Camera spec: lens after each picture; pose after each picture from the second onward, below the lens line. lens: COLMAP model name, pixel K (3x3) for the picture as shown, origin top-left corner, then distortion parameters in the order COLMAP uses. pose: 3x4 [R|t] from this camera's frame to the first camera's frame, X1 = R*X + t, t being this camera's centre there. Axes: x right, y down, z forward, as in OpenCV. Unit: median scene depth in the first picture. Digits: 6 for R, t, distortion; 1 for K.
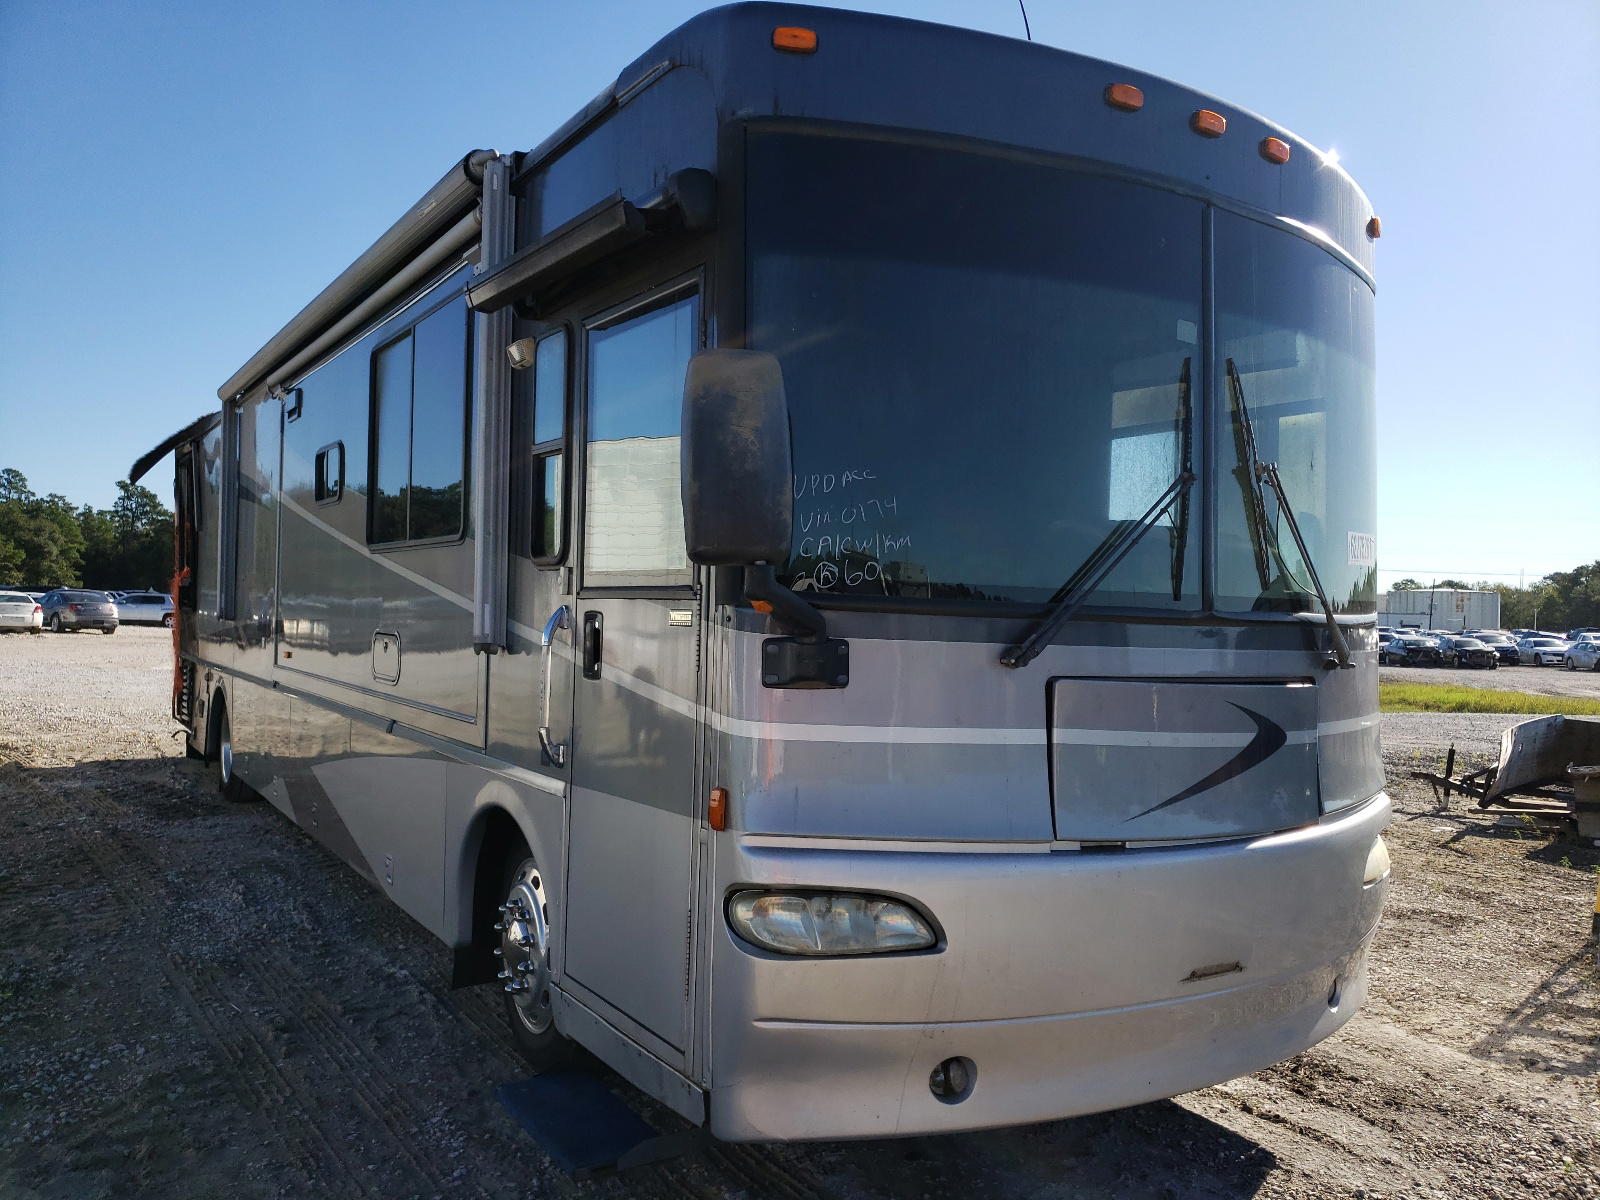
lens RADIAL K [[1236.5, 0, 780.0], [0, 1236.5, 601.1], [0, 0, 1]] dist [0.004133, -0.000025]
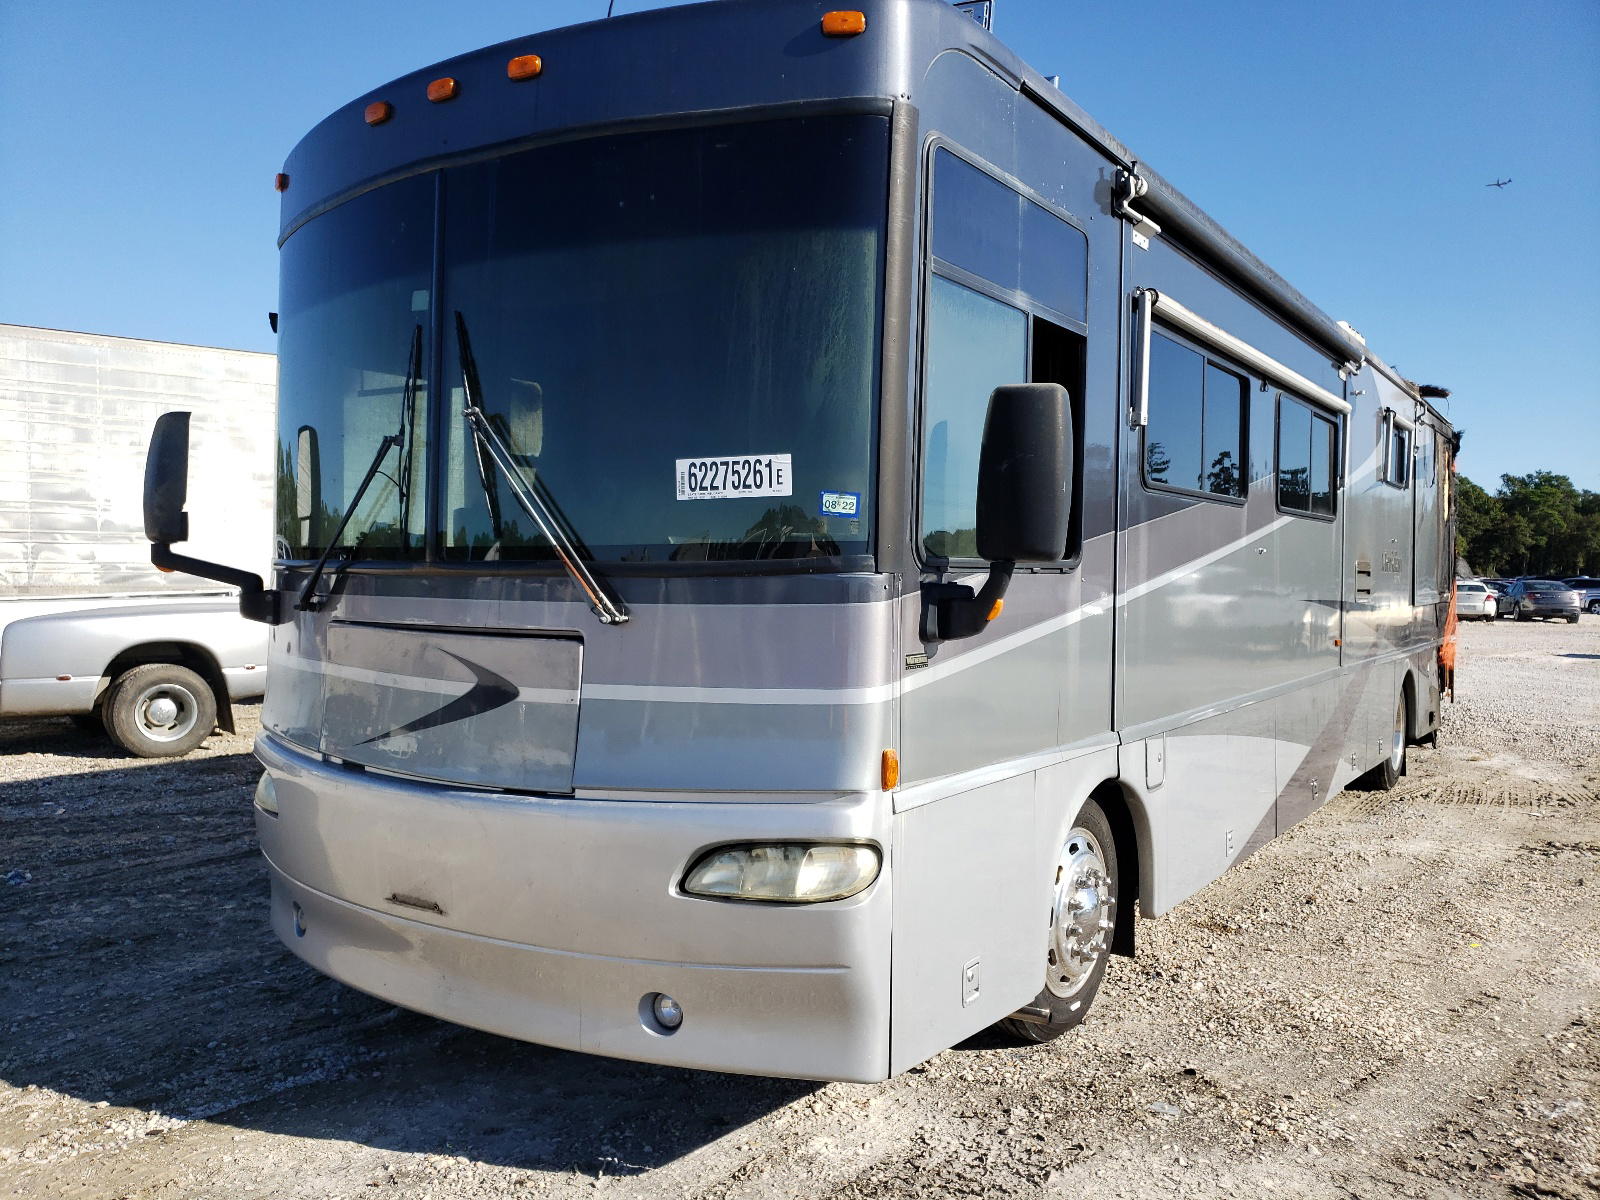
lens RADIAL K [[1236.5, 0, 780.0], [0, 1236.5, 601.1], [0, 0, 1]] dist [0.004133, -0.000025]
pose [[0.390165, -0.009972, -0.920691, 1.179606], [0.016233, 0.999860, -0.003950, 0.040358], [0.920602, -0.013404, 0.390272, 0.712901]]
